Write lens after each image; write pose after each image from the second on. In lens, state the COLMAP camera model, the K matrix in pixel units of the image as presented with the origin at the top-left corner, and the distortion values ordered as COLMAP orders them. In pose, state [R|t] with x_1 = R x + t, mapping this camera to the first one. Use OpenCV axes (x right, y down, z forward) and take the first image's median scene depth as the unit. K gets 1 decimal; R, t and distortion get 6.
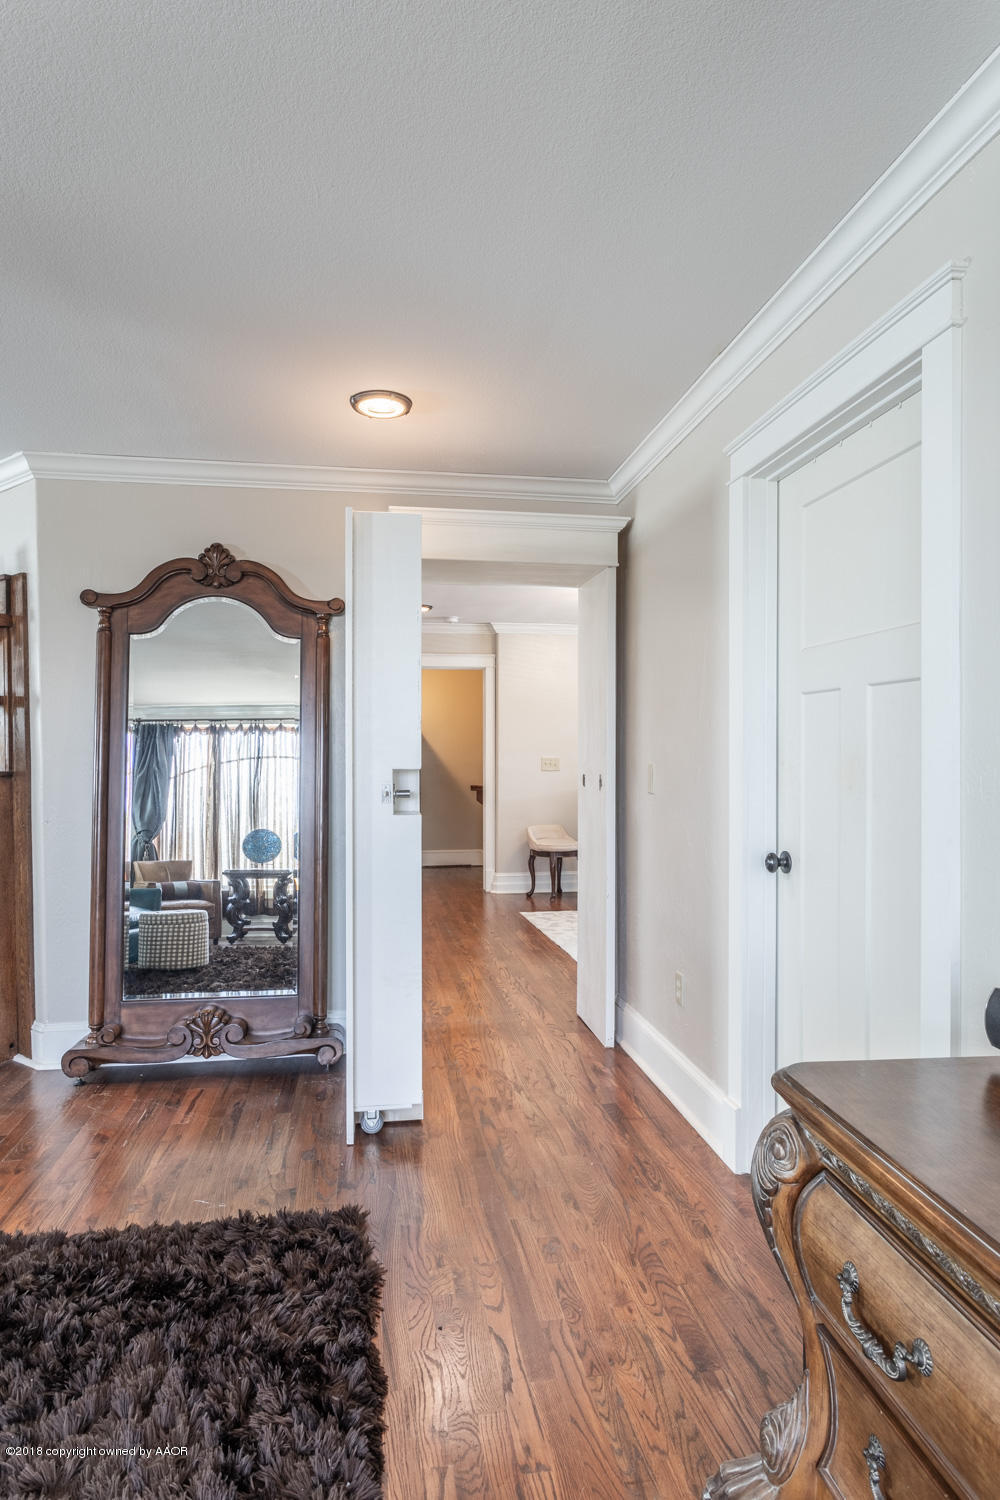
lens RADIAL K [[883.3, 0, 499.3], [0, 883.3, 744.0], [0, 0, 1]] dist [-0.005816, 0.000406]
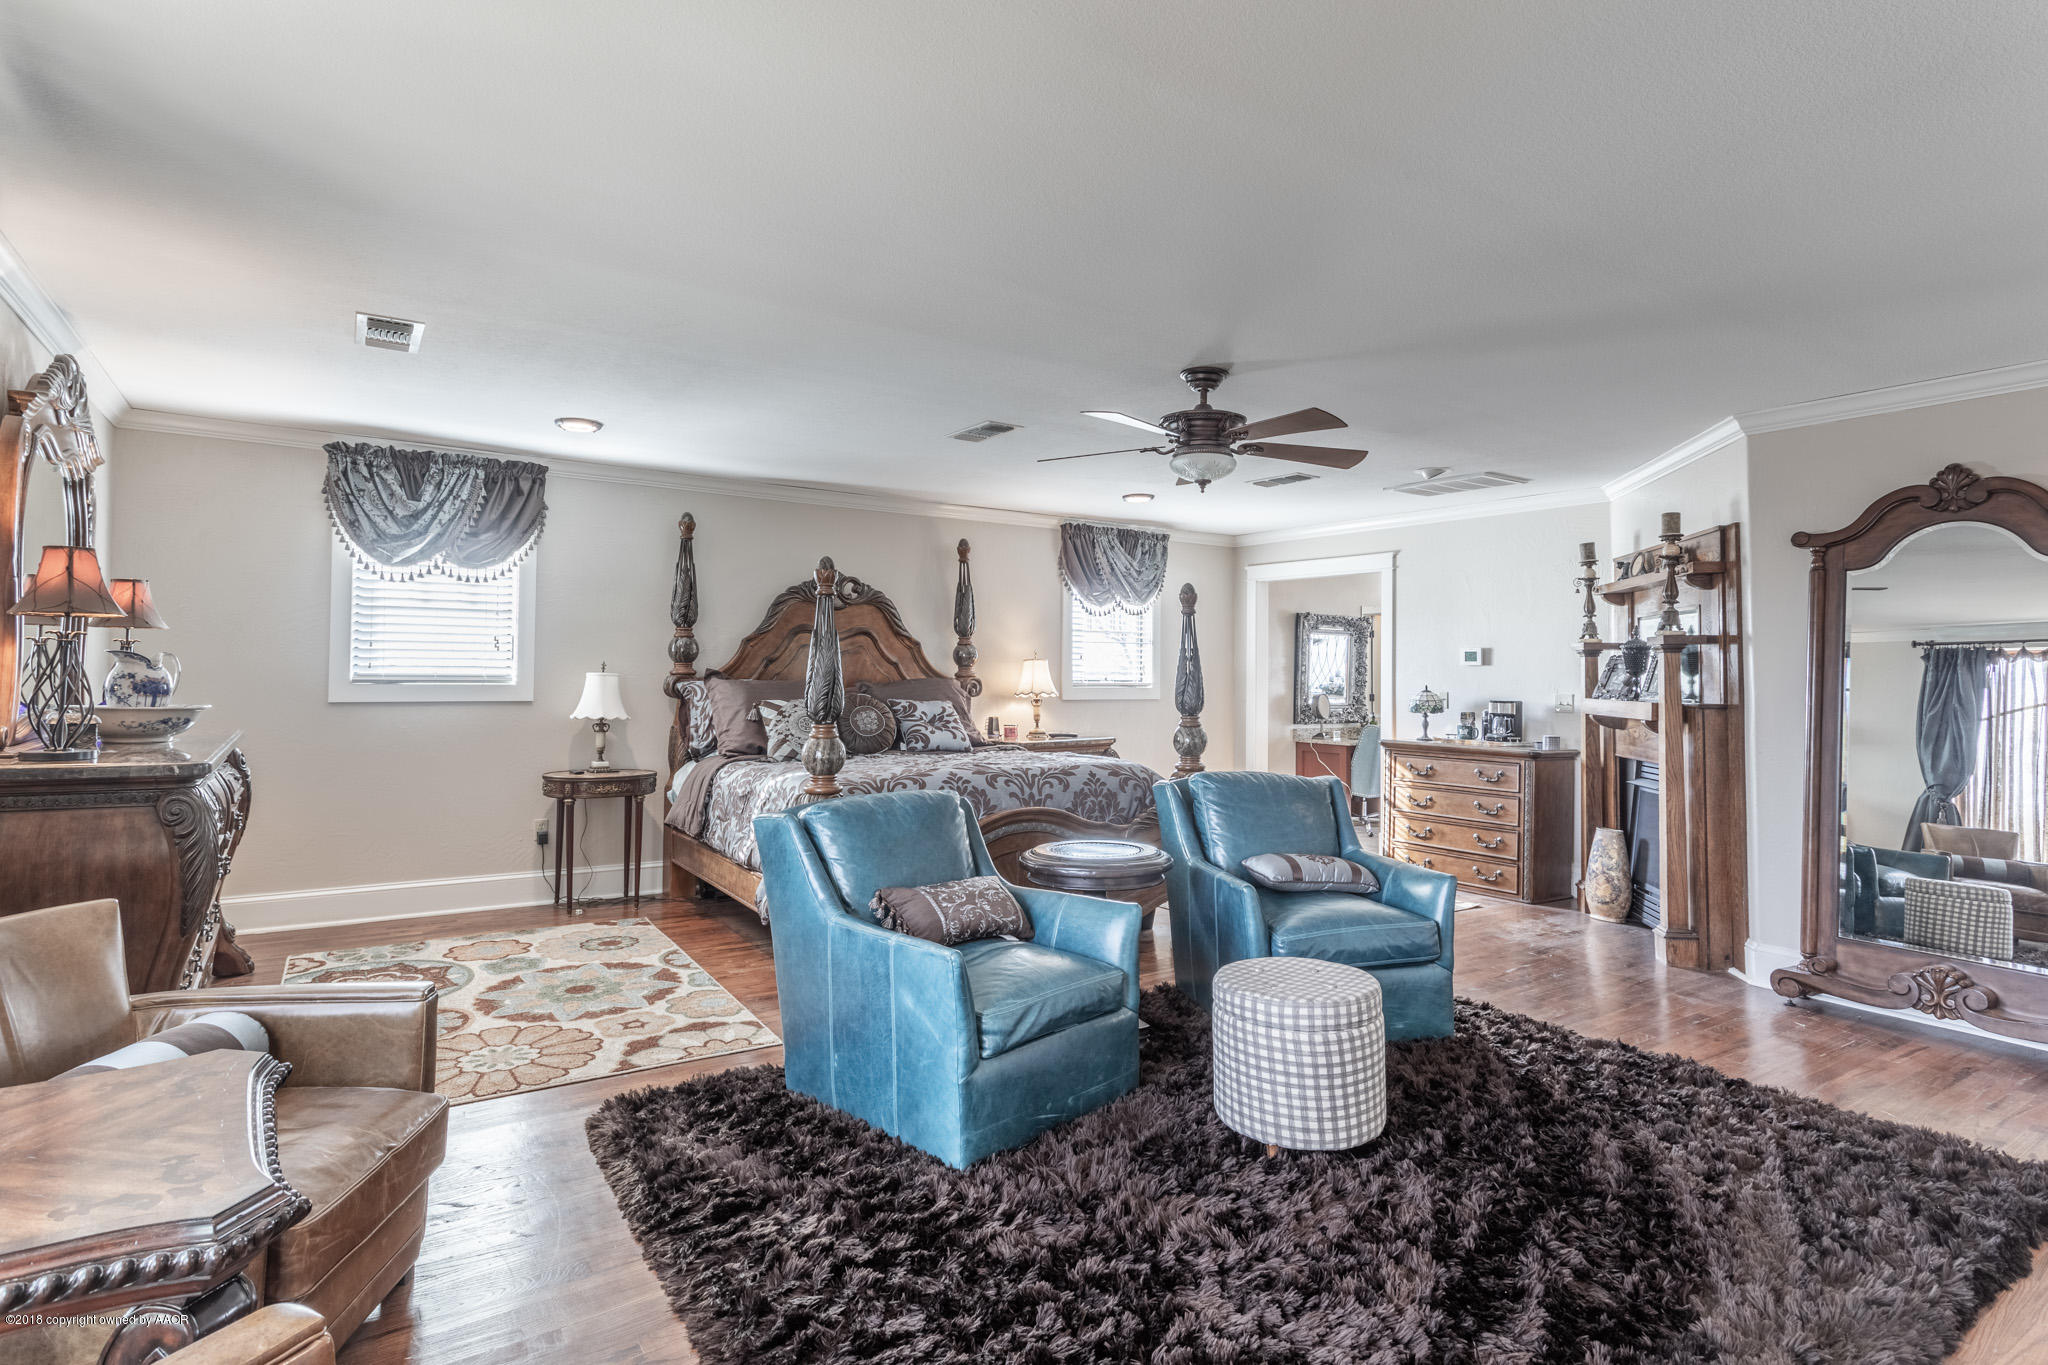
lens RADIAL K [[1077.5, 0, 1023.0], [0, 1077.5, 668.8], [0, 0, 1]] dist [-0.001243, 0.000066]
pose [[0.434998, 0.001718, -0.900430, 0.270390], [-0.000600, 0.999999, 0.001618, -0.014801], [0.900431, -0.000163, 0.434999, -0.365599]]
